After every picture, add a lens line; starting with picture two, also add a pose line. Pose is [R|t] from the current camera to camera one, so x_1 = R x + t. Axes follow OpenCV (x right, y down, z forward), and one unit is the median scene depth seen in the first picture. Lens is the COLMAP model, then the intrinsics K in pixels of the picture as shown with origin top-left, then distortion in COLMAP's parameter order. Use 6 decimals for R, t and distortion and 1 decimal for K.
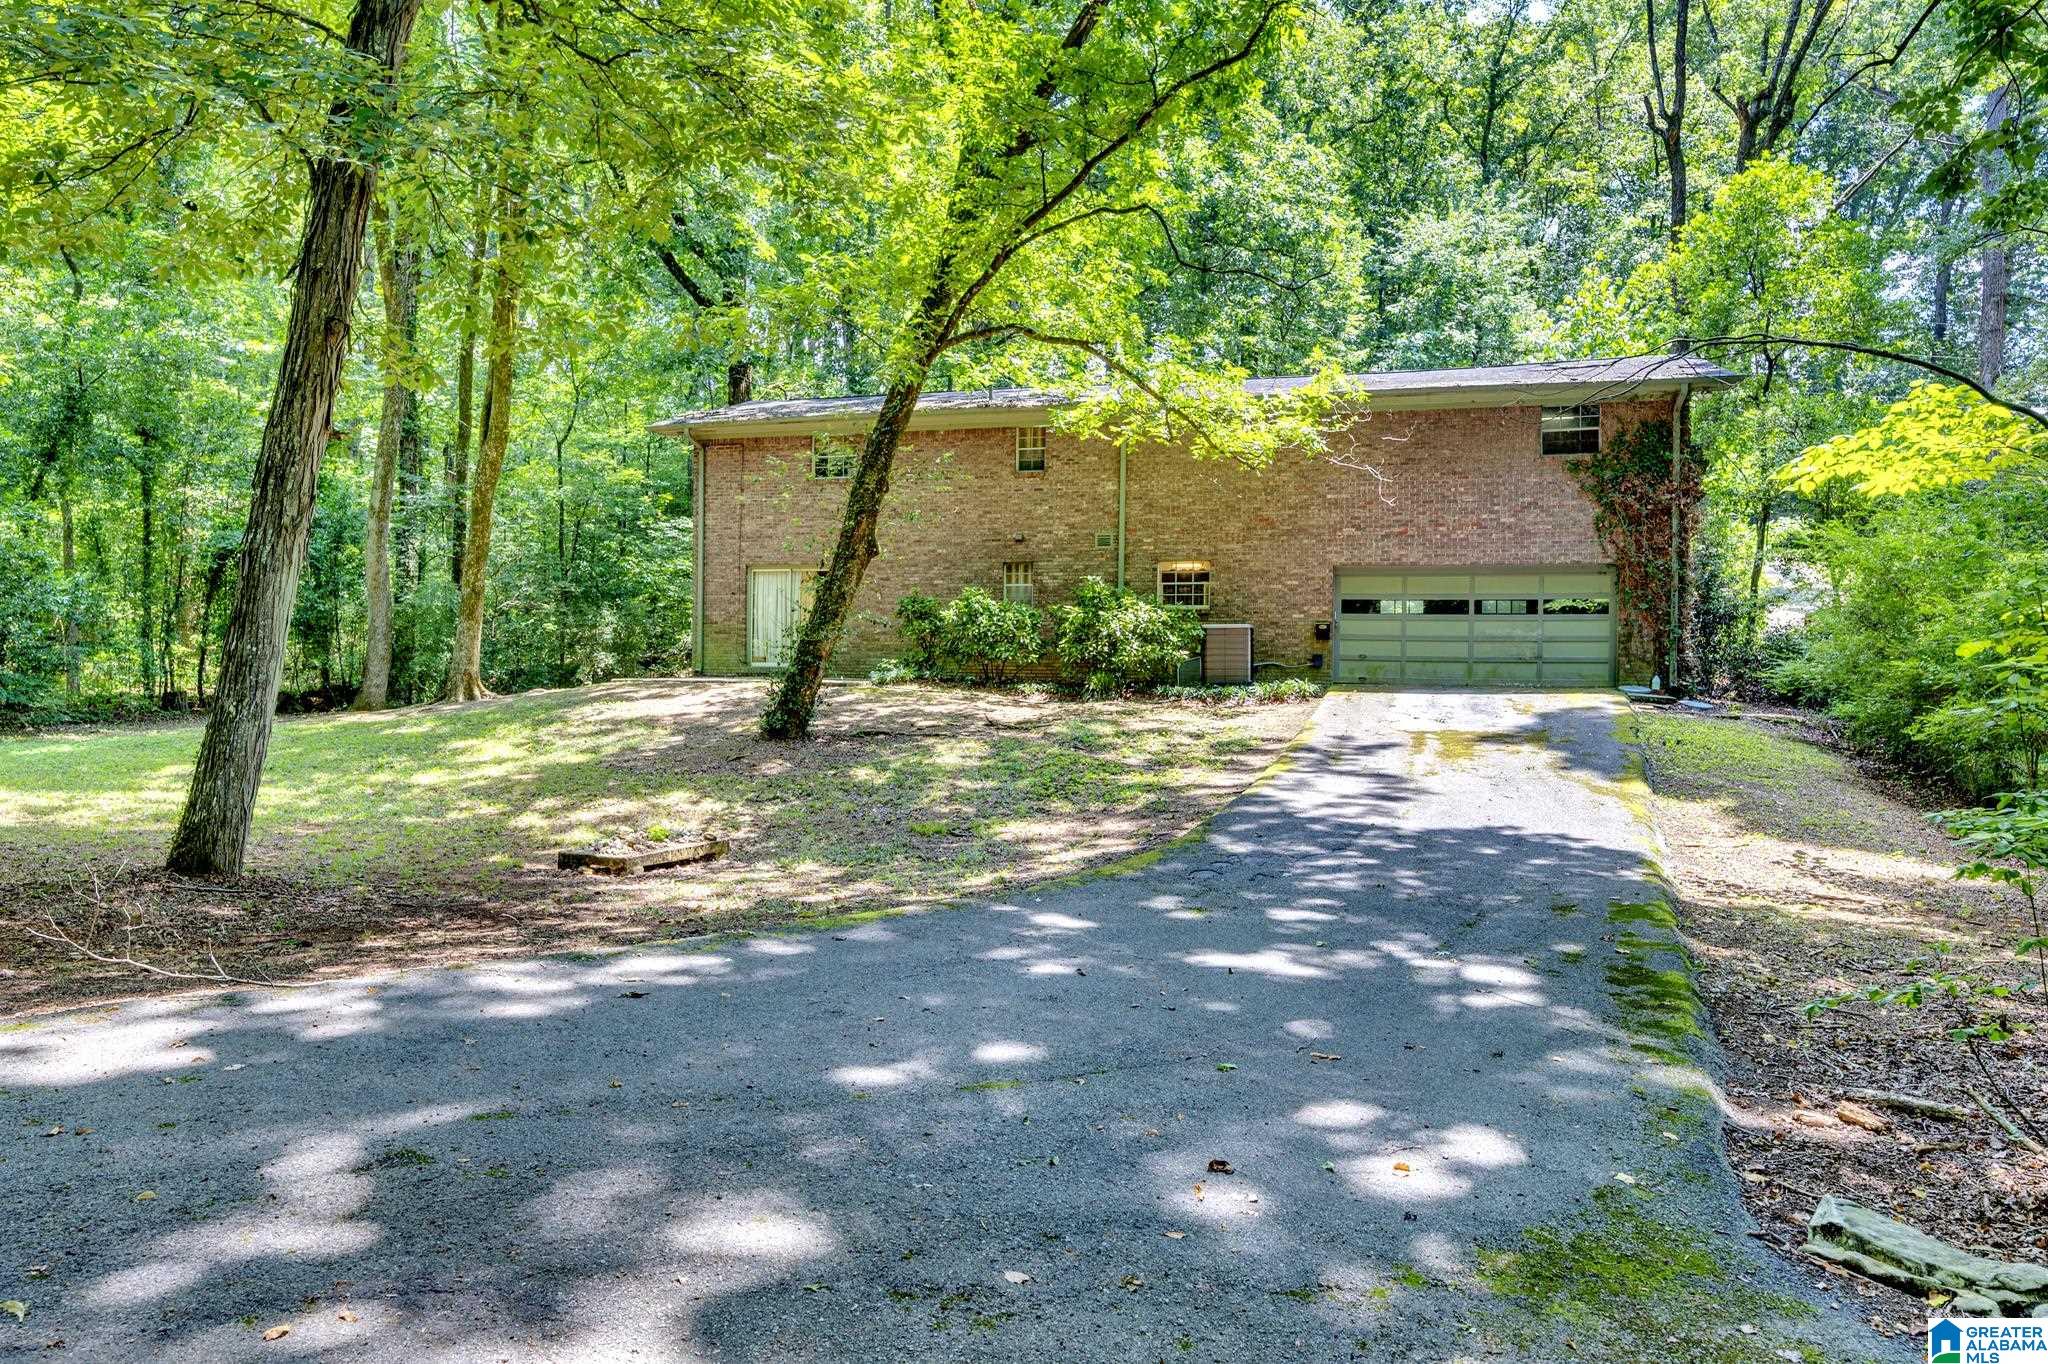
lens RADIAL K [[1370.3, 0, 1024.0], [0, 1370.3, 680.2], [0, 0, 1]] dist [0.001796, 0.002600]
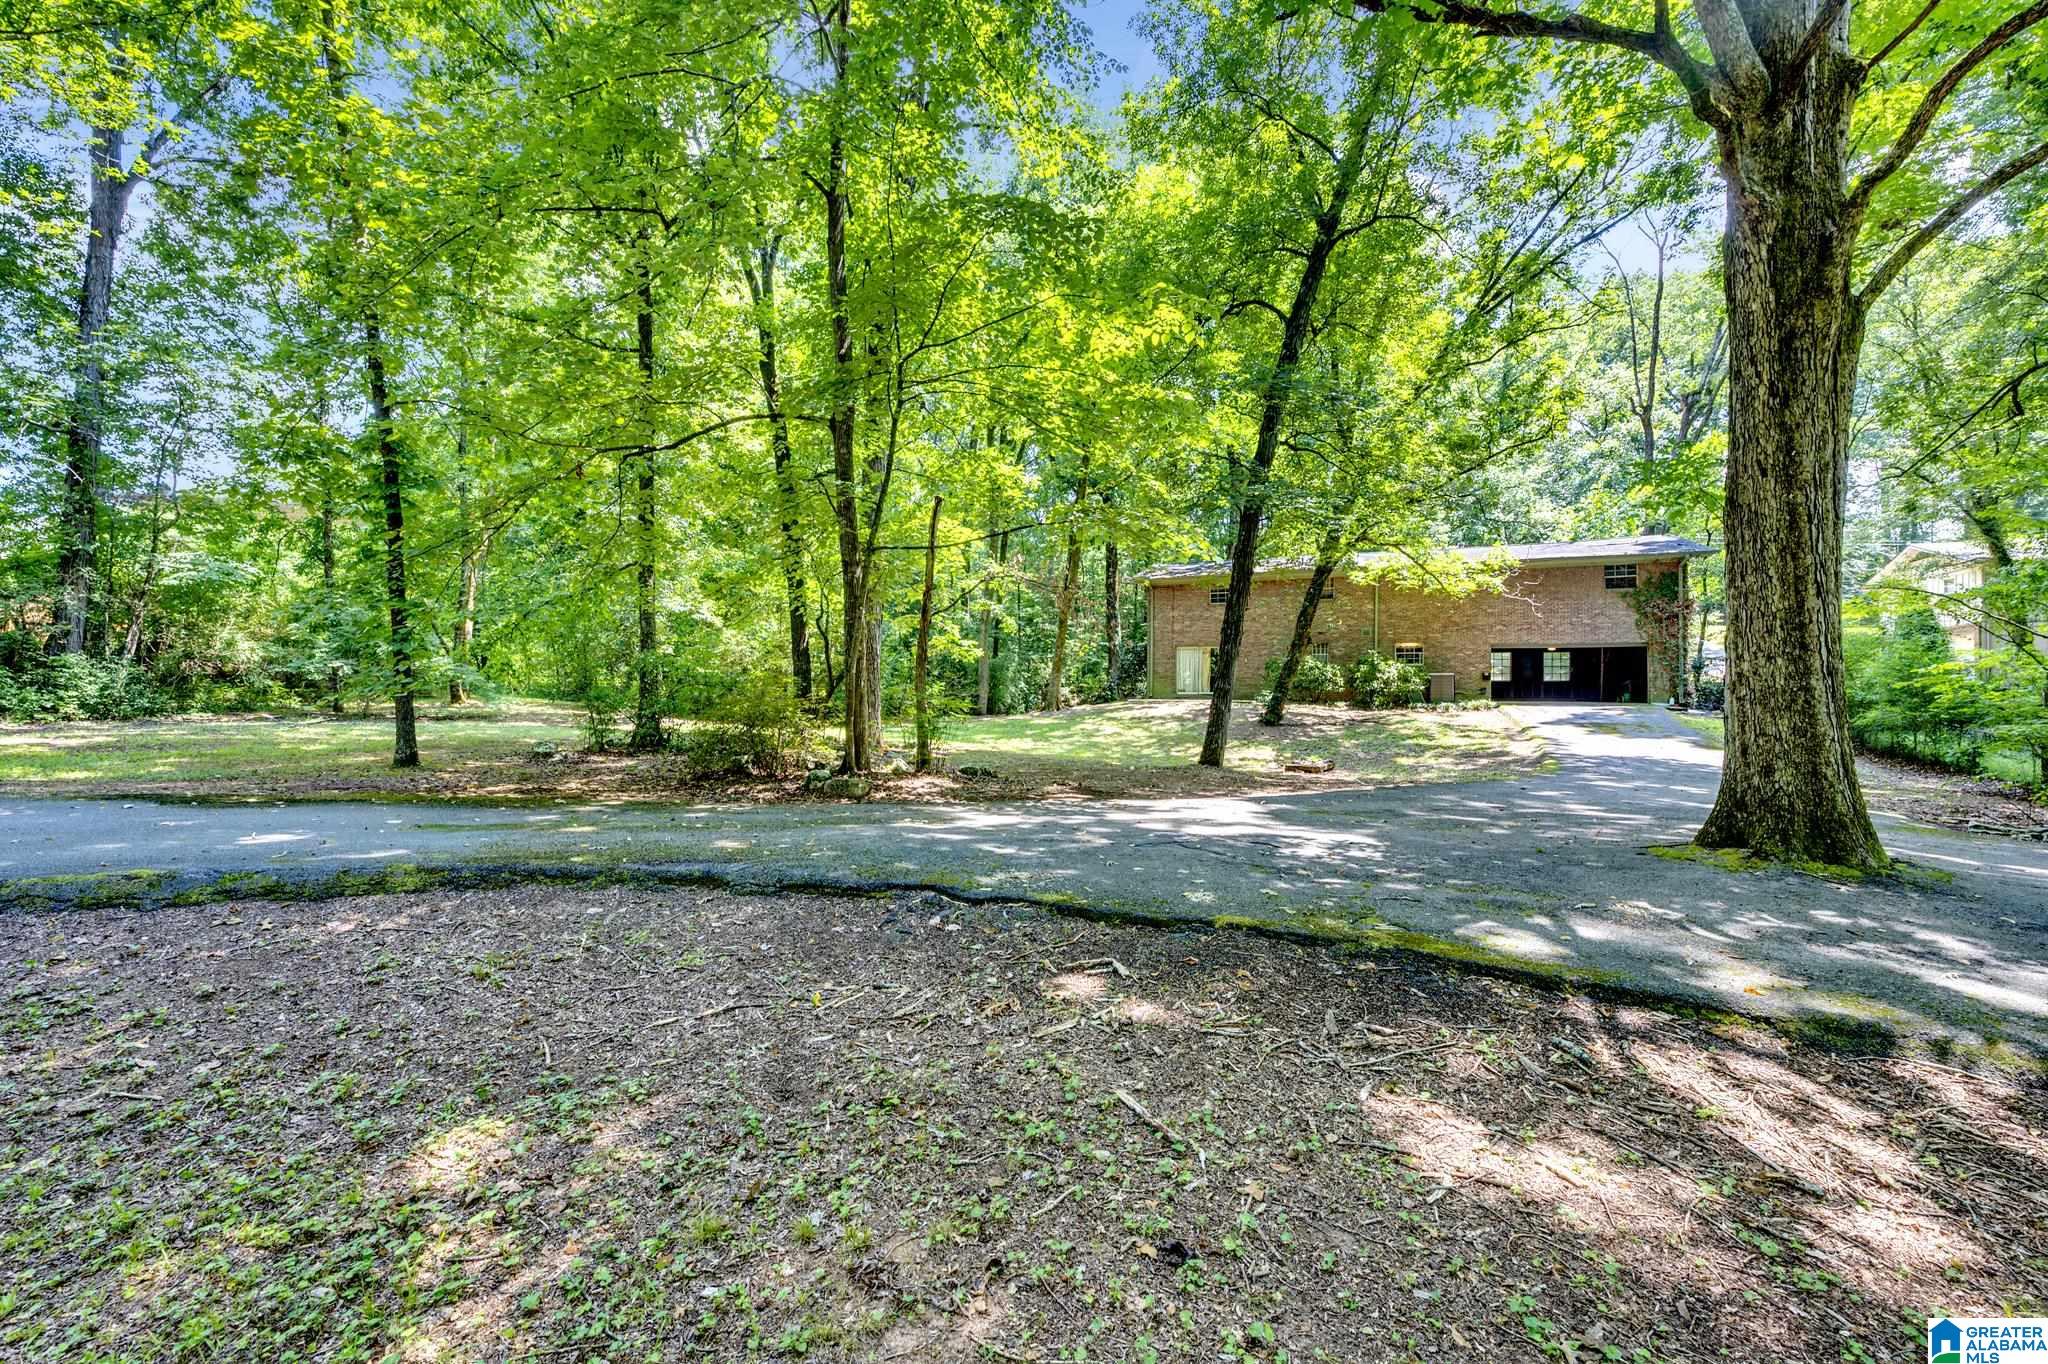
lens RADIAL K [[807.2, 0, 1016.0], [0, 807.2, 689.2], [0, 0, 1]] dist [0.000476, -0.000021]
pose [[0.991082, -0.002133, -0.133239, -0.334947], [-0.000088, 0.999861, -0.016663, 0.004363], [0.133257, 0.016526, 0.990944, -0.308138]]
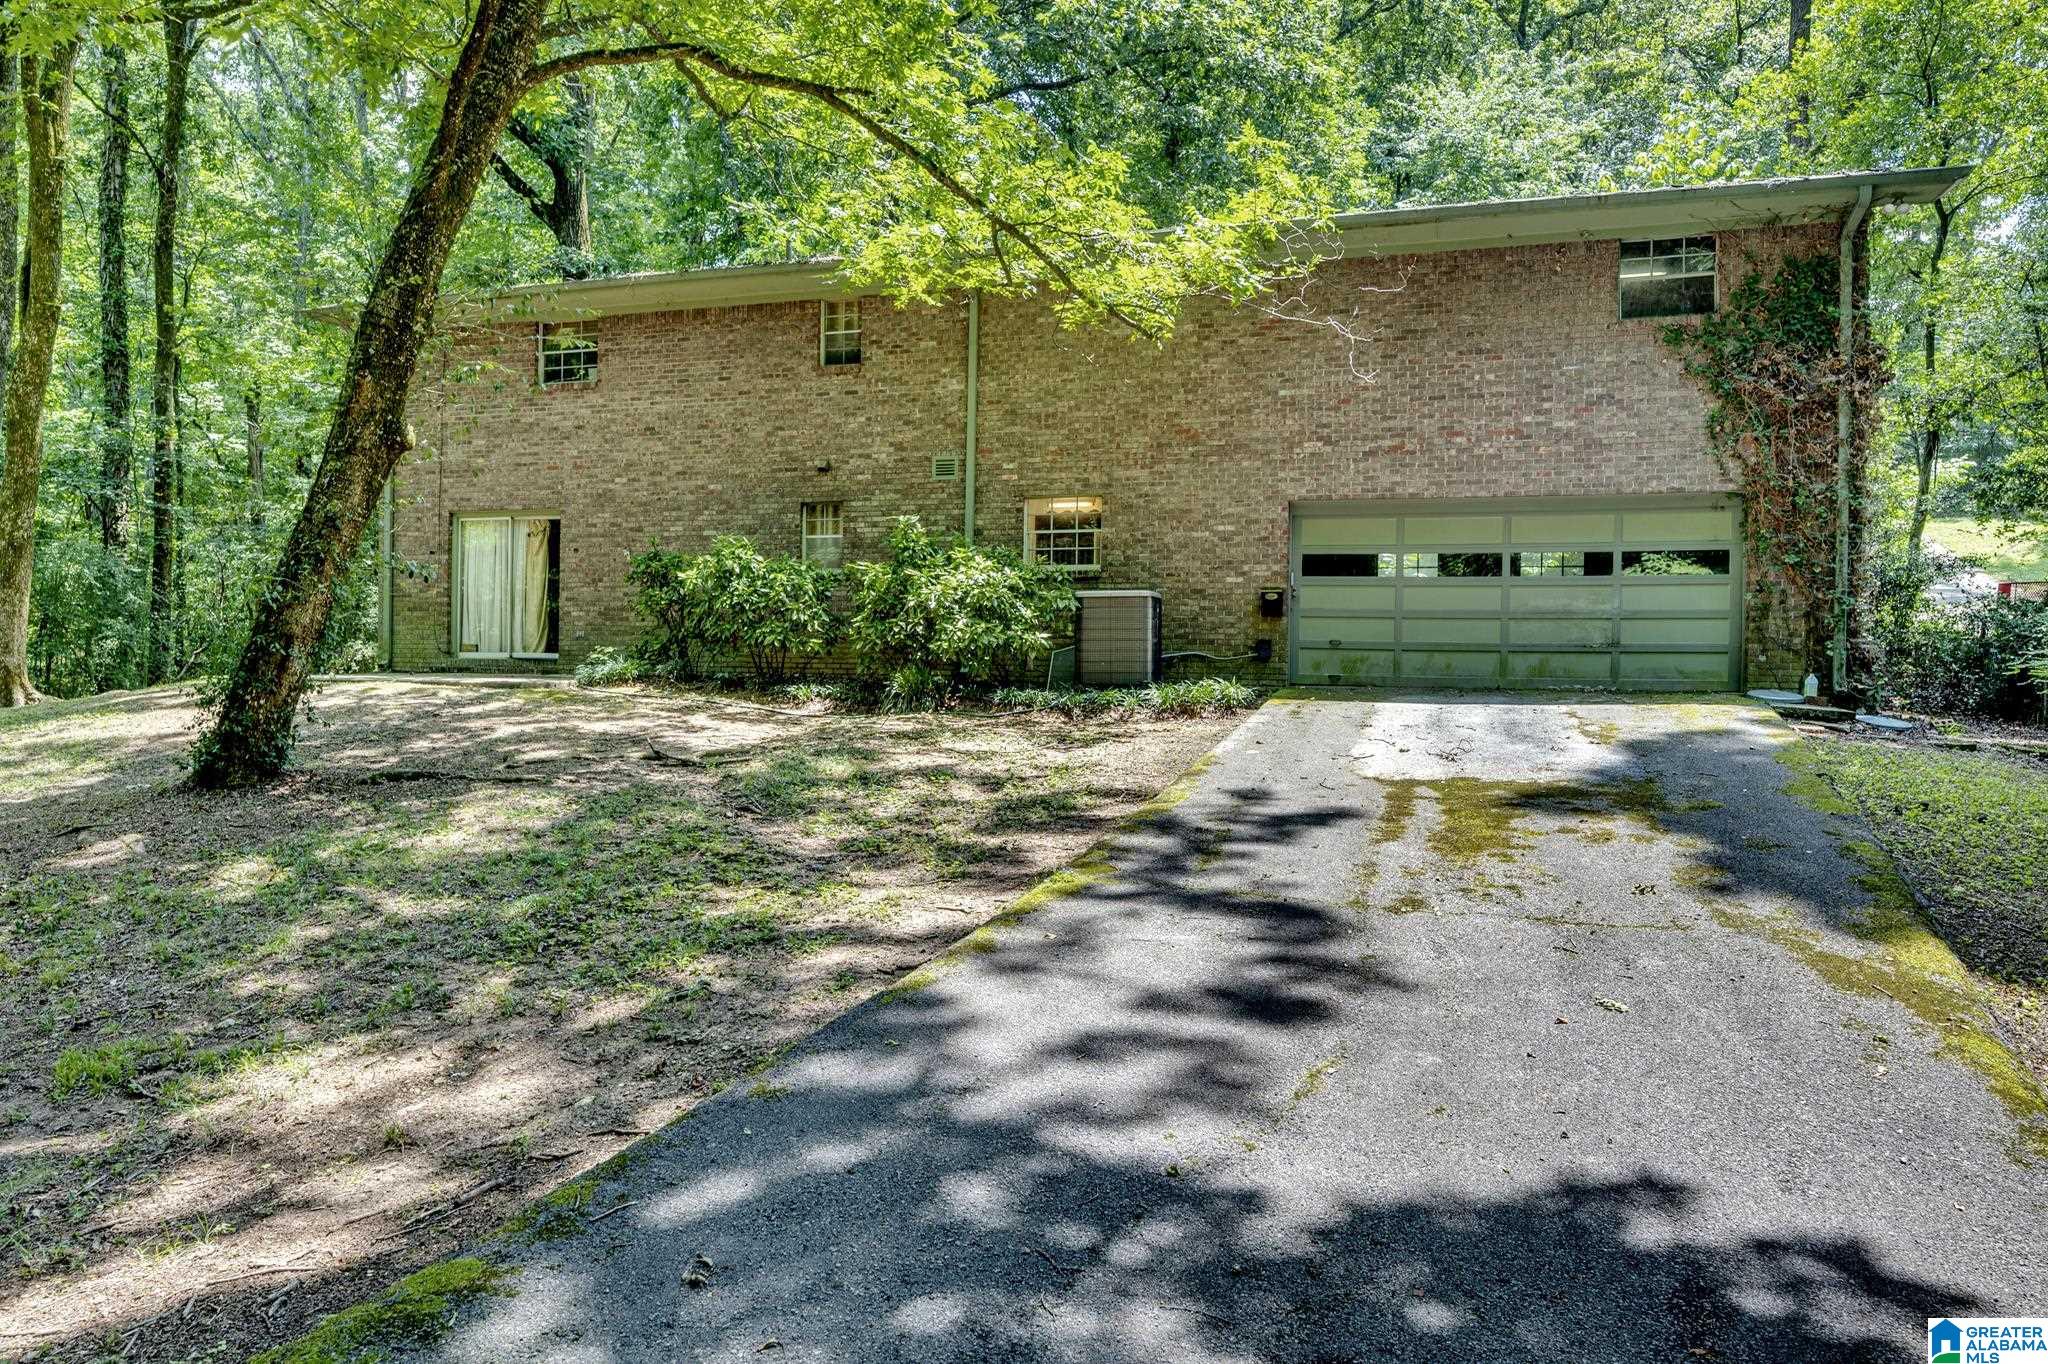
lens RADIAL K [[1370.3, 0, 1027.9], [0, 1370.3, 677.2], [0, 0, 1]] dist [0.001796, 0.002600]
pose [[0.999804, 0.002078, -0.019664, 0.122585], [-0.002084, 0.999998, -0.000268, -0.000876], [0.019663, 0.000309, 0.999807, 0.375757]]
